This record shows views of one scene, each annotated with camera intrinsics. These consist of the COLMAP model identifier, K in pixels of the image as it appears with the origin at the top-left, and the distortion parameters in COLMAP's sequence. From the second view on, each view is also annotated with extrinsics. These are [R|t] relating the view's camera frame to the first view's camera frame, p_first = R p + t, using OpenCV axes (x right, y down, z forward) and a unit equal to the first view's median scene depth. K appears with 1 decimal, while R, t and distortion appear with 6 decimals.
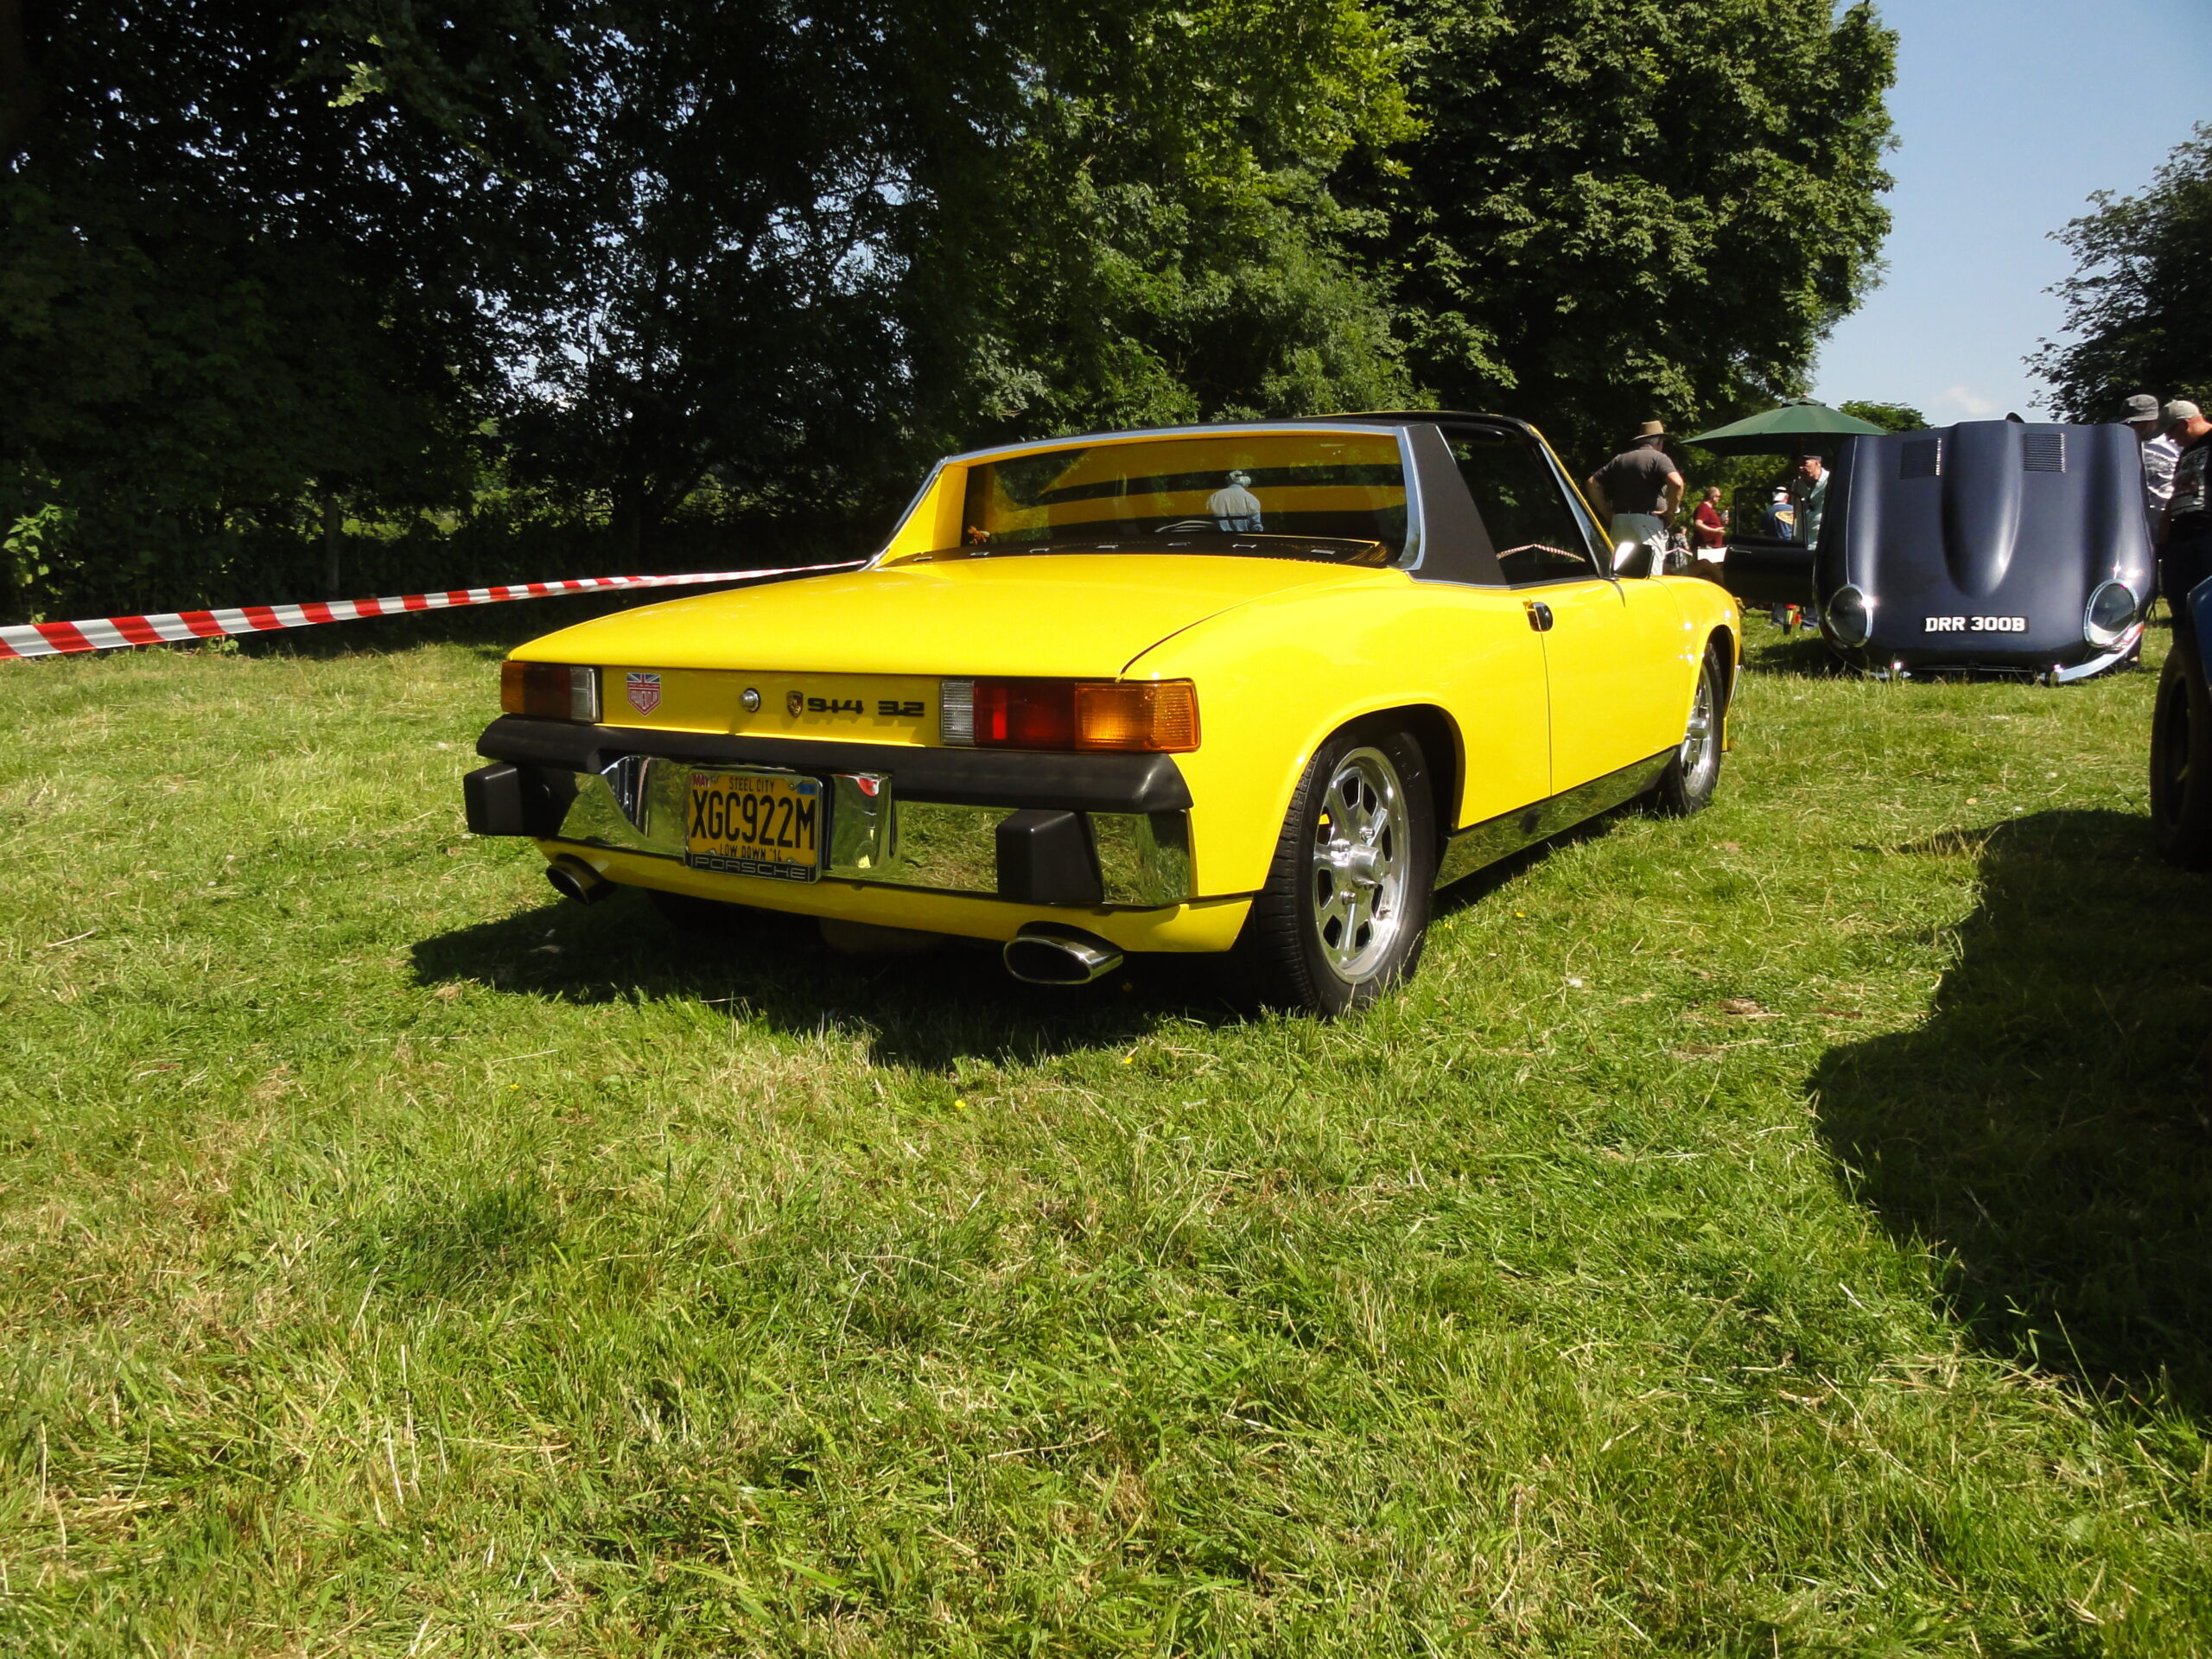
lens RADIAL K [[1548.0, 0, 1101.2], [0, 1548.0, 836.7], [0, 0, 1]] dist [-0.006188, 0.002838]
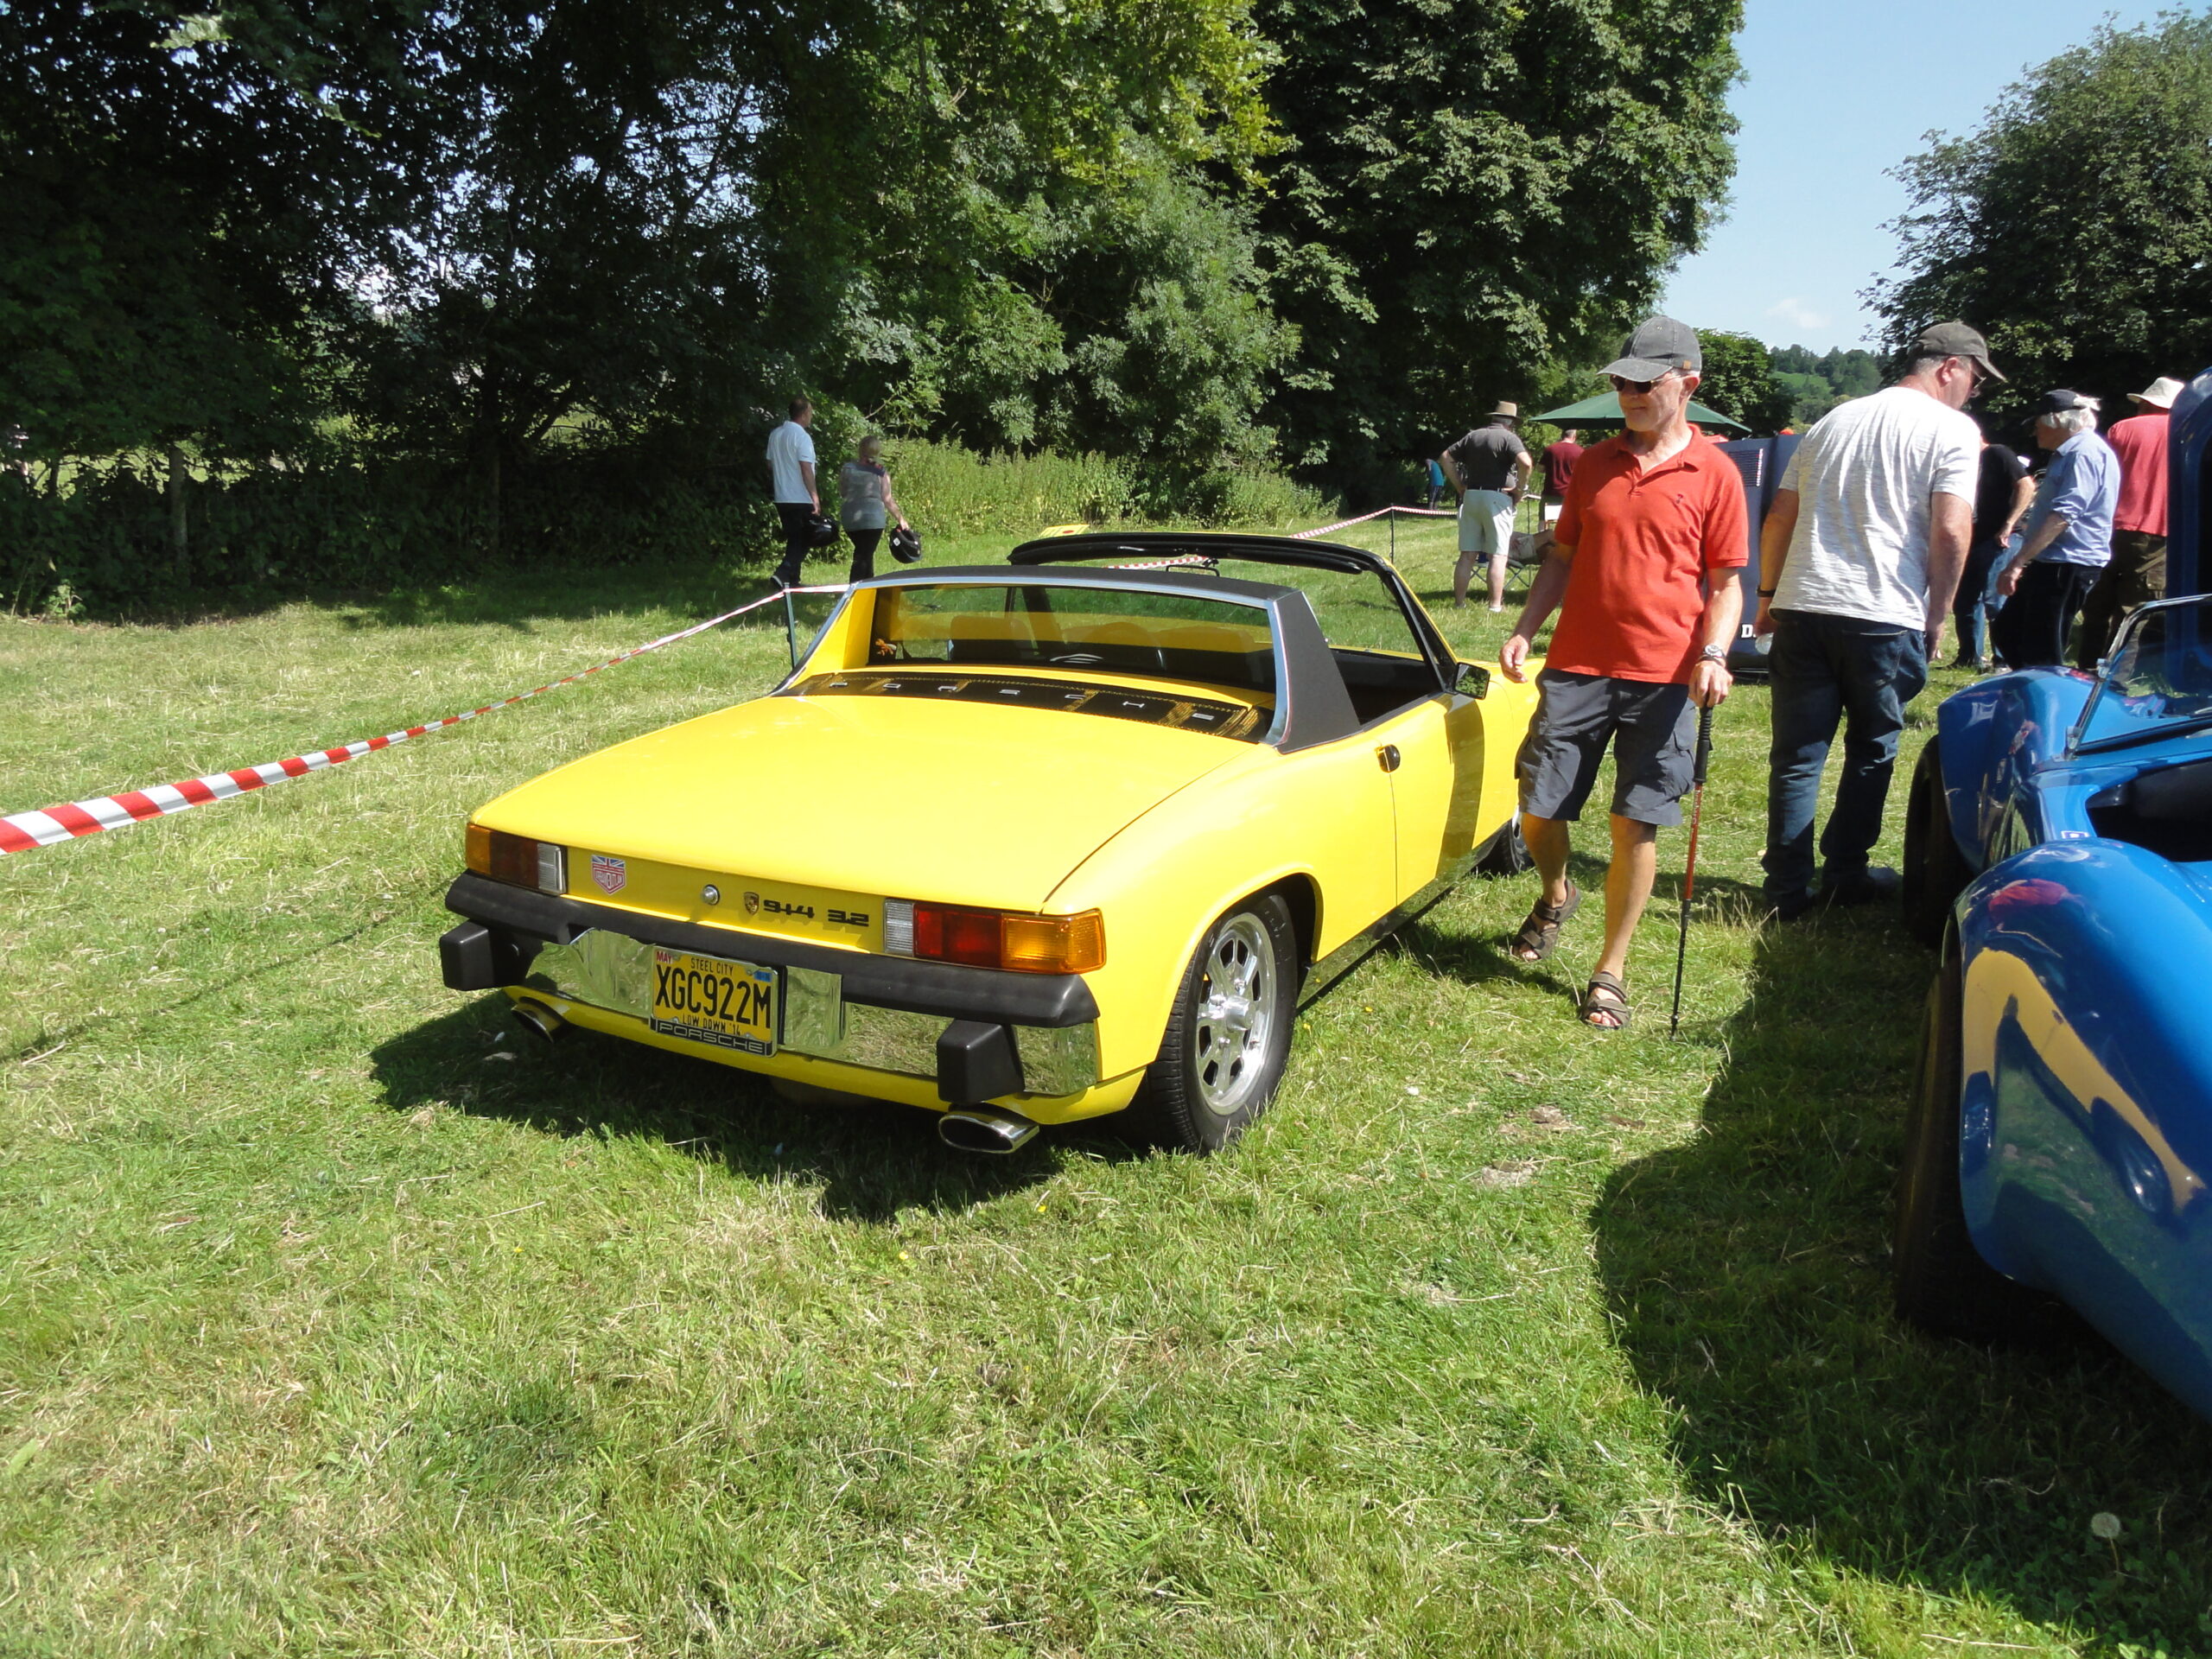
lens RADIAL K [[1548.0, 0, 1100.6], [0, 1548.0, 836.4], [0, 0, 1]] dist [-0.006188, 0.002838]
pose [[0.996005, -0.002826, 0.089256, -0.032614], [-0.002731, 0.998068, 0.062076, -0.161896], [-0.089259, -0.062072, 0.994072, -0.128961]]
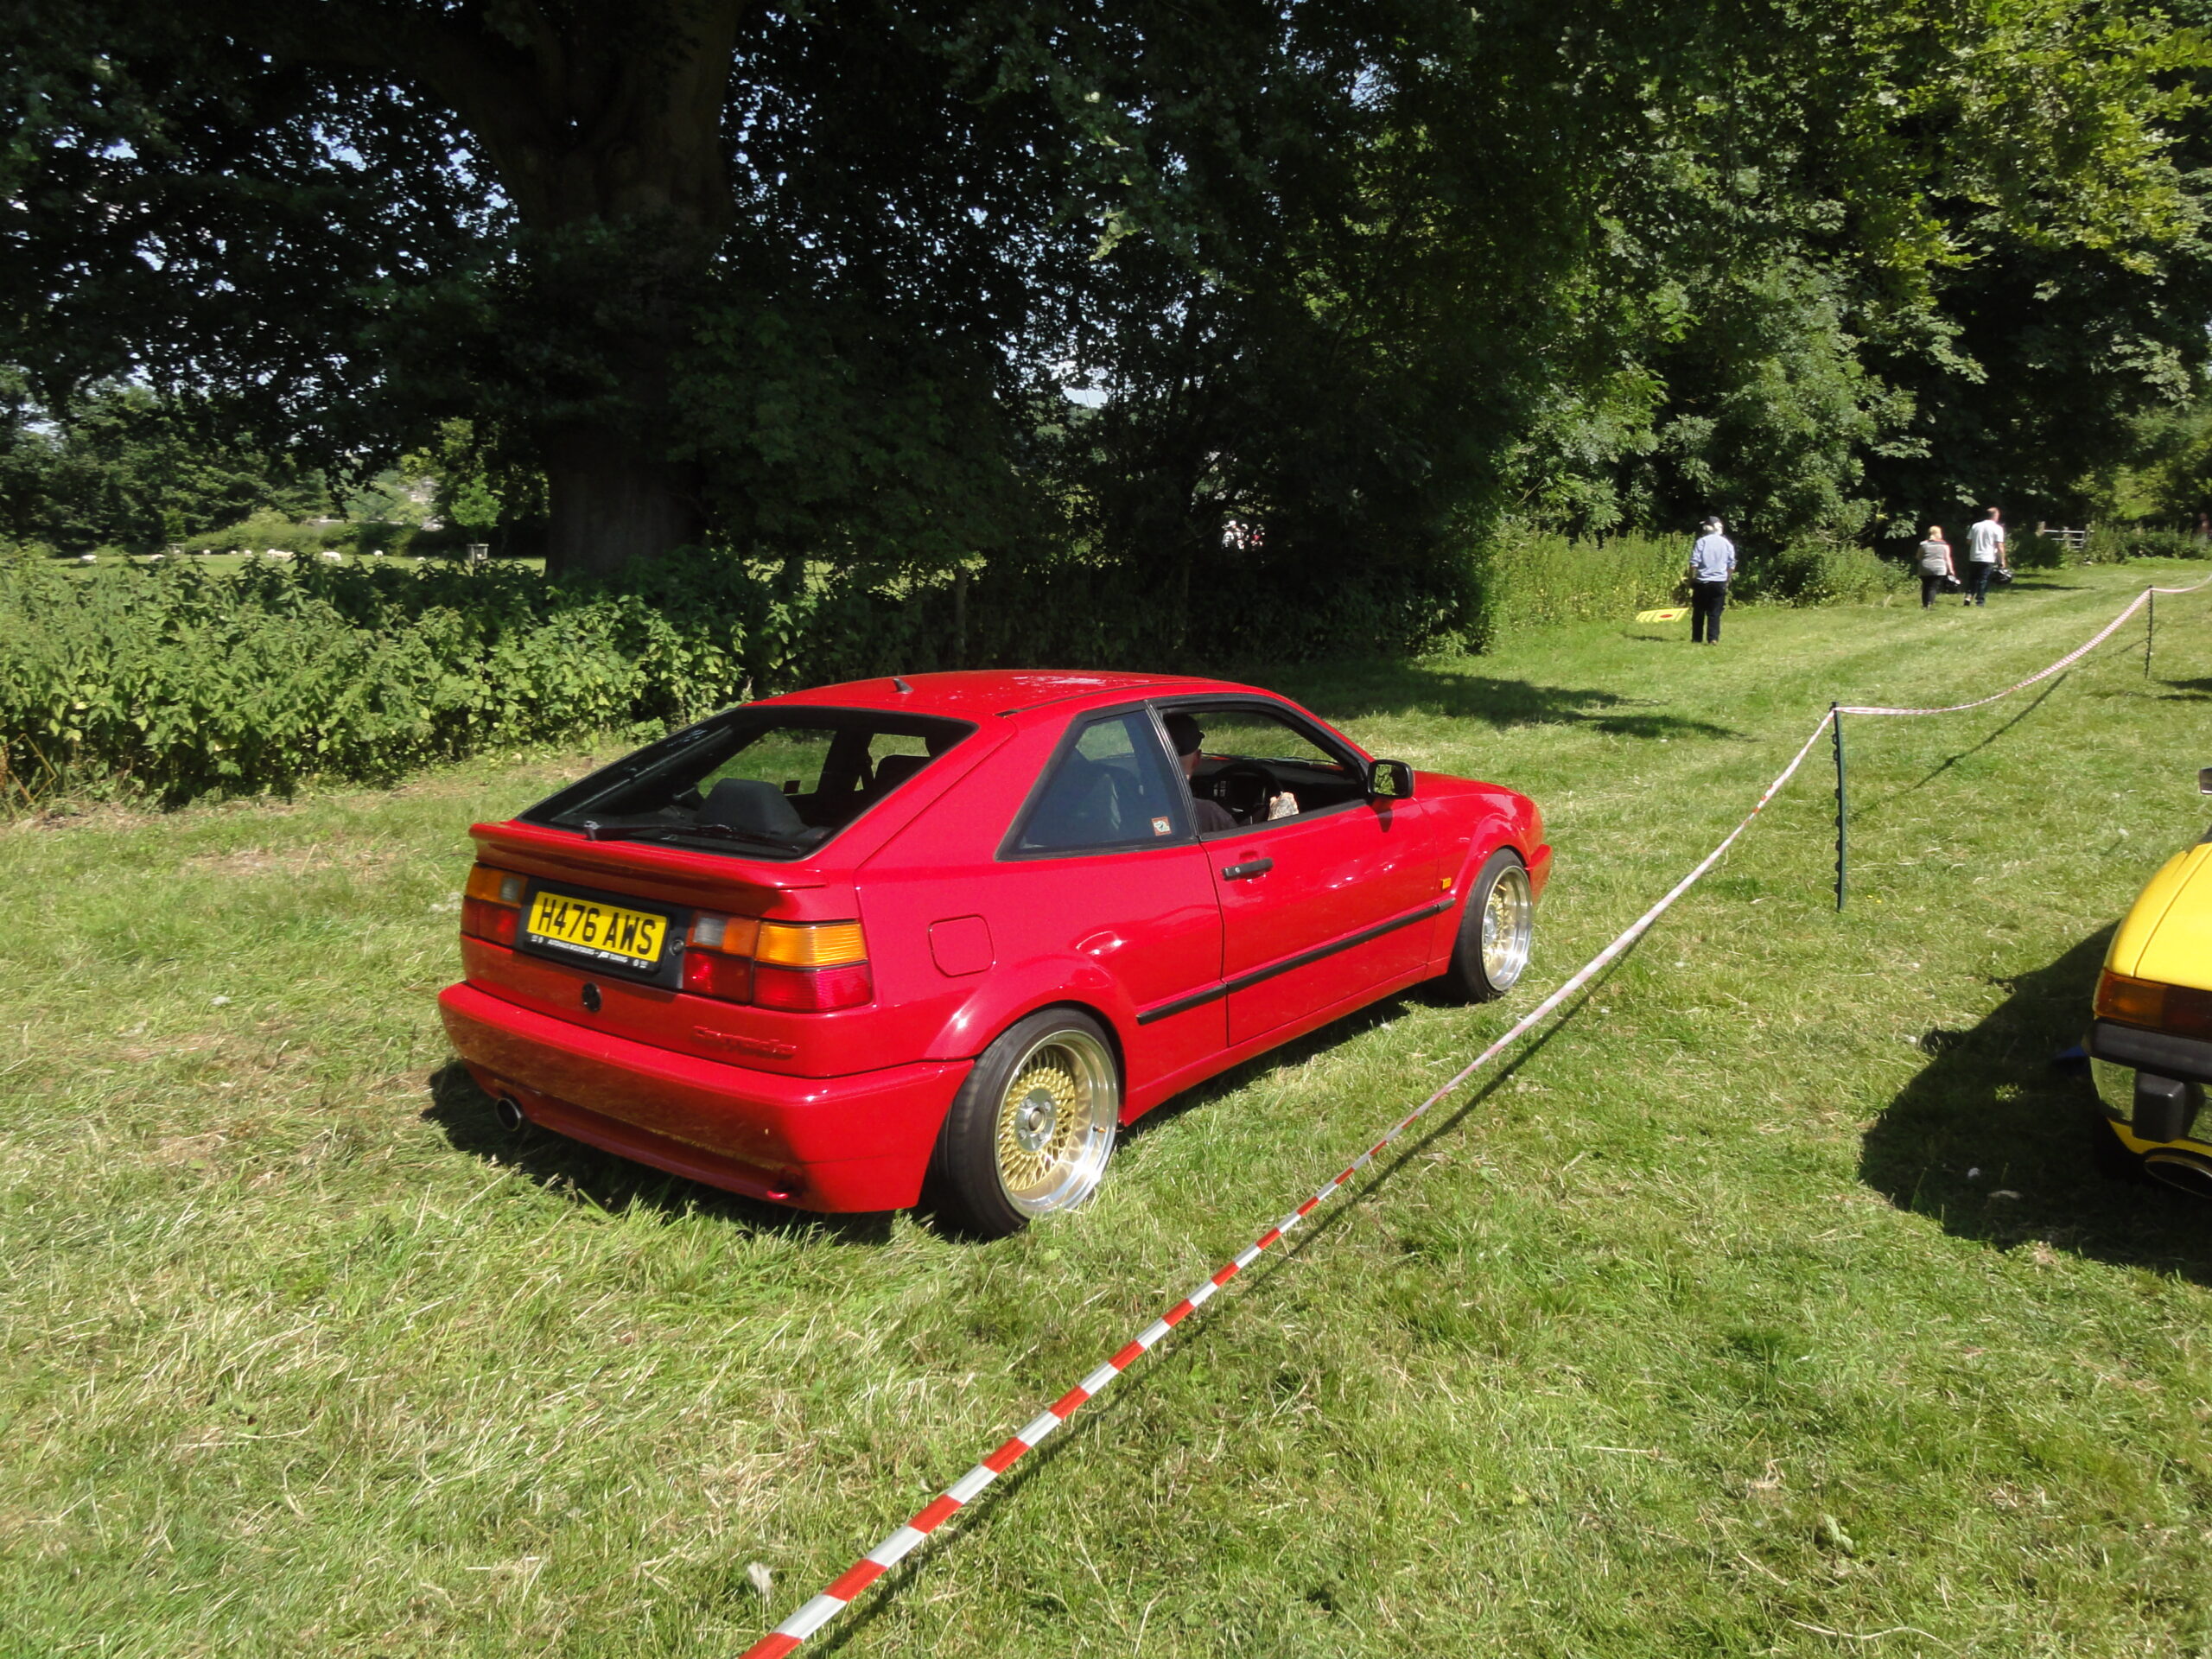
lens RADIAL K [[1548.0, 0, 1103.4], [0, 1548.0, 836.1], [0, 0, 1]] dist [-0.006188, 0.002838]
pose [[0.983838, 0.015559, -0.178381, -0.886840], [-0.013259, 0.999813, 0.014079, -0.206142], [0.178567, -0.011486, 0.983861, -0.231898]]
